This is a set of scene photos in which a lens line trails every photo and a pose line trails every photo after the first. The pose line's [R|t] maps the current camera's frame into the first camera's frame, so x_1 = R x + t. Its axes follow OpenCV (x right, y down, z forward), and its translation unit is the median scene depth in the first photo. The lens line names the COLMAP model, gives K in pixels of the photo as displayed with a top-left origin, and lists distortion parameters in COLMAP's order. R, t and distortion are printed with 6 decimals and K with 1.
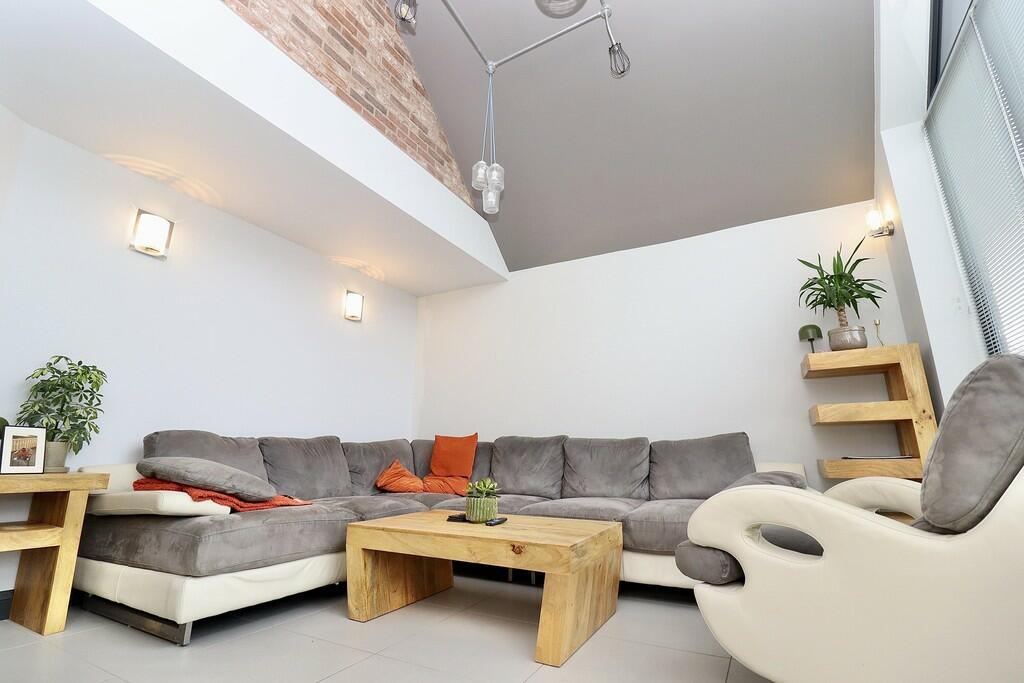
lens RADIAL K [[473.9, 0, 513.1], [0, 473.9, 330.3], [0, 0, 1]] dist [-0.000560, -0.013529]
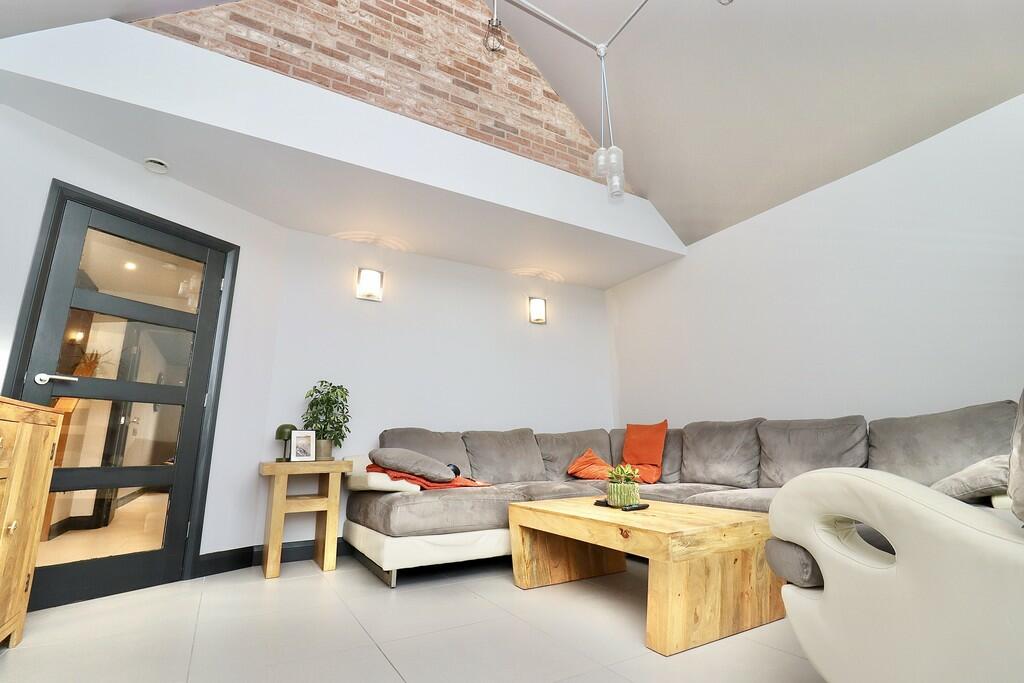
lens RADIAL K [[476.1, 0, 514.9], [0, 476.1, 331.9], [0, 0, 1]] dist [-0.009753, -0.001084]
pose [[0.851527, -0.138403, -0.505714, 0.232253], [0.148528, 0.988696, -0.020491, 0.018079], [0.502834, -0.057665, 0.862458, 0.027783]]
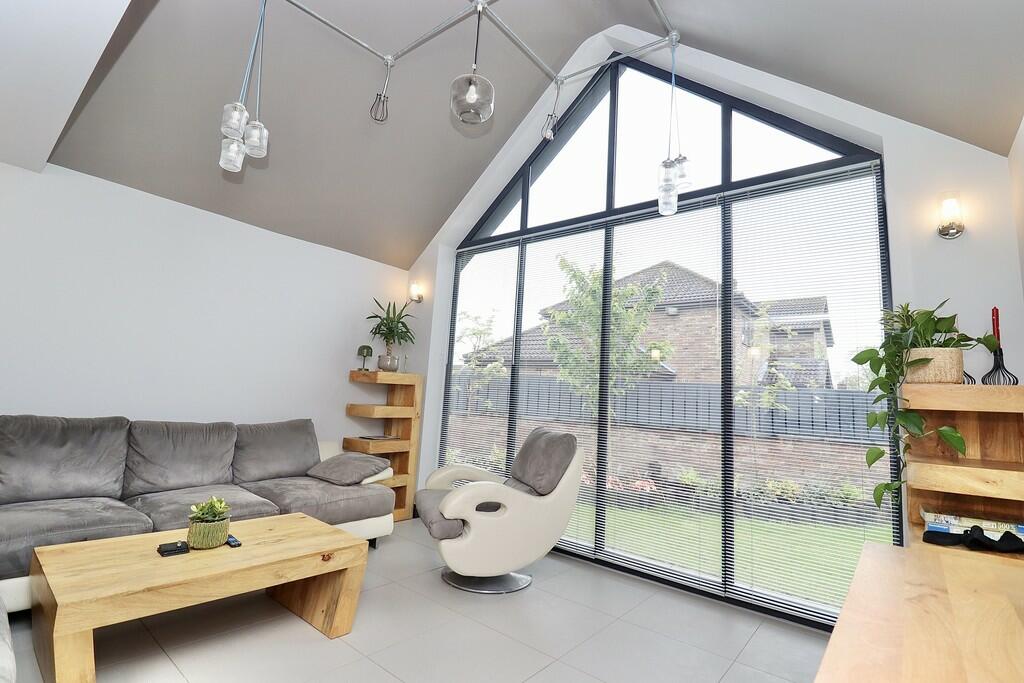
lens RADIAL K [[473.9, 0, 513.1], [0, 473.9, 330.3], [0, 0, 1]] dist [-0.000560, -0.013529]
pose [[0.194448, 0.153474, 0.968832, -0.695144], [-0.309883, 0.946714, -0.087776, -0.068631], [-0.930678, -0.283157, 0.231646, 0.281697]]
